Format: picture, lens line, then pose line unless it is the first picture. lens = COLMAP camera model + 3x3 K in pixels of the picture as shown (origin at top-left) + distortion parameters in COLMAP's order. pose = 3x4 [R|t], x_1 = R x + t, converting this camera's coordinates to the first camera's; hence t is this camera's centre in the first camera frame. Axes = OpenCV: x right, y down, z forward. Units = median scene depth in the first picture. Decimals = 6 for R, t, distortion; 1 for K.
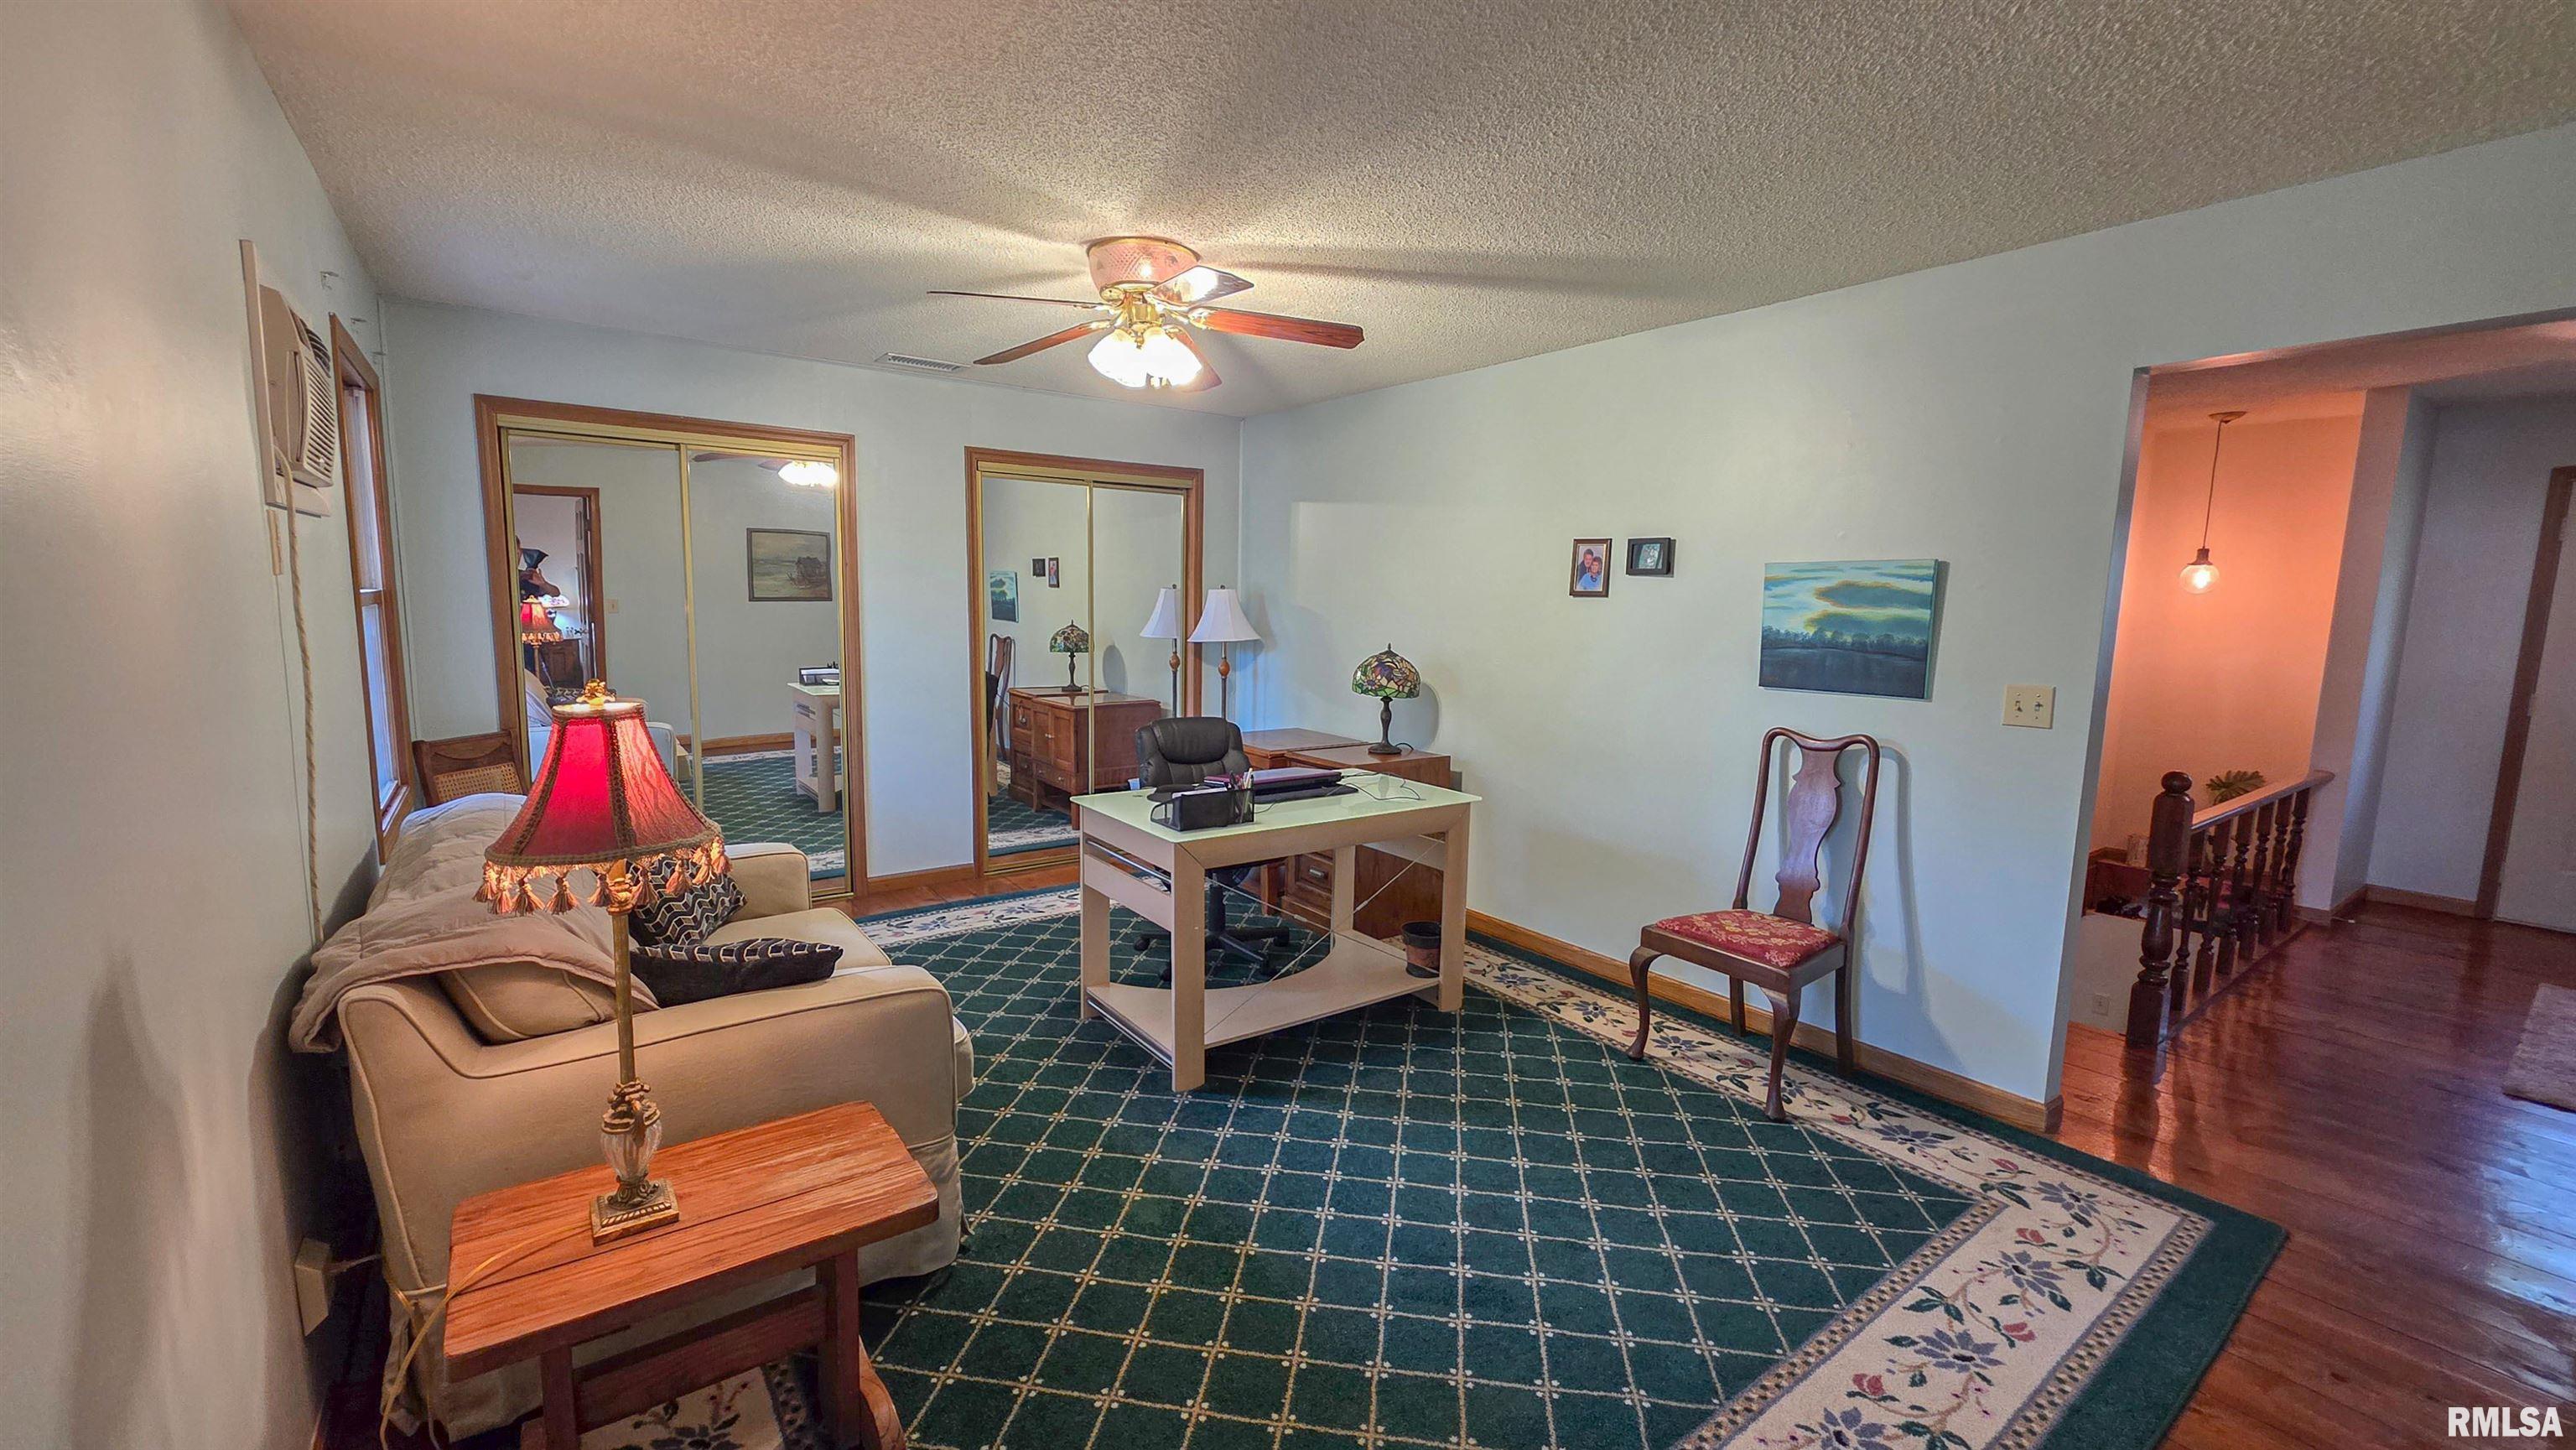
lens RADIAL K [[1019.3, 0, 1284.4], [0, 1019.3, 725.2], [0, 0, 1]] dist [0.000284, 0.000640]
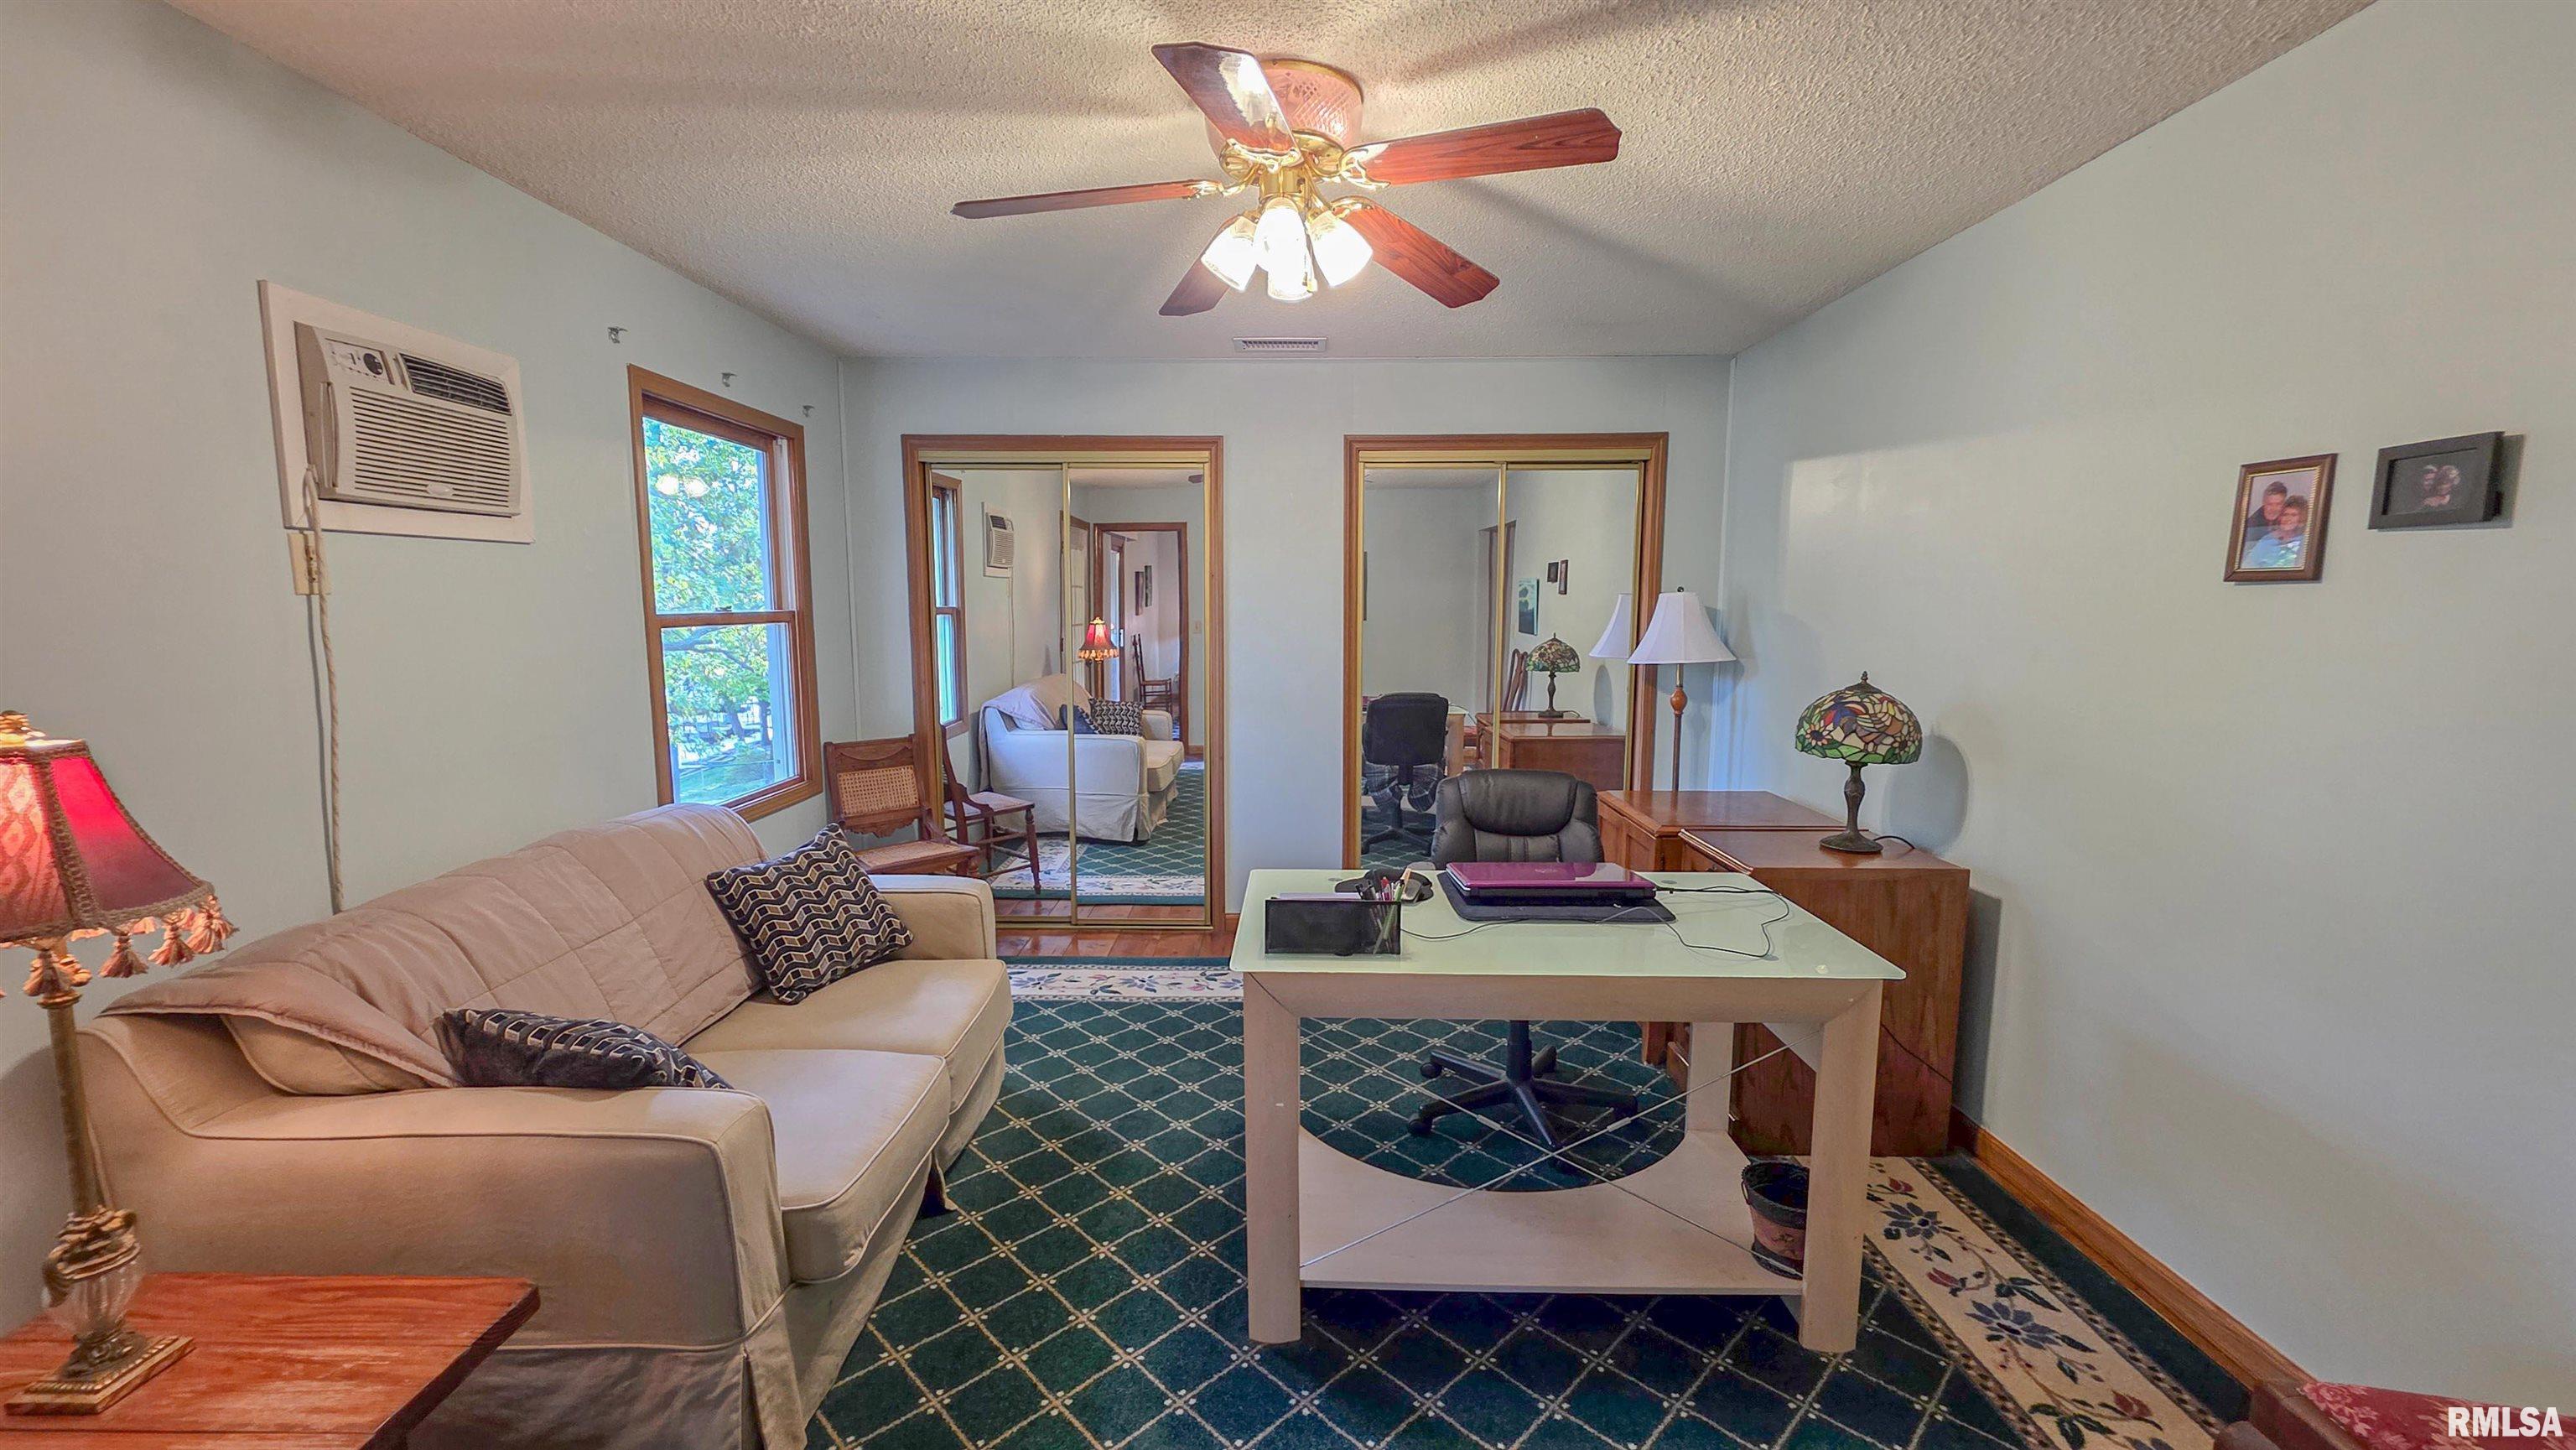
lens RADIAL K [[1019.3, 0, 1284.8], [0, 1019.3, 727.2], [0, 0, 1]] dist [0.000284, 0.000640]
pose [[0.800489, 0.051673, -0.597116, 0.218470], [-0.058426, 0.998259, 0.008062, -0.036036], [0.596493, 0.028434, 0.802114, 0.348606]]
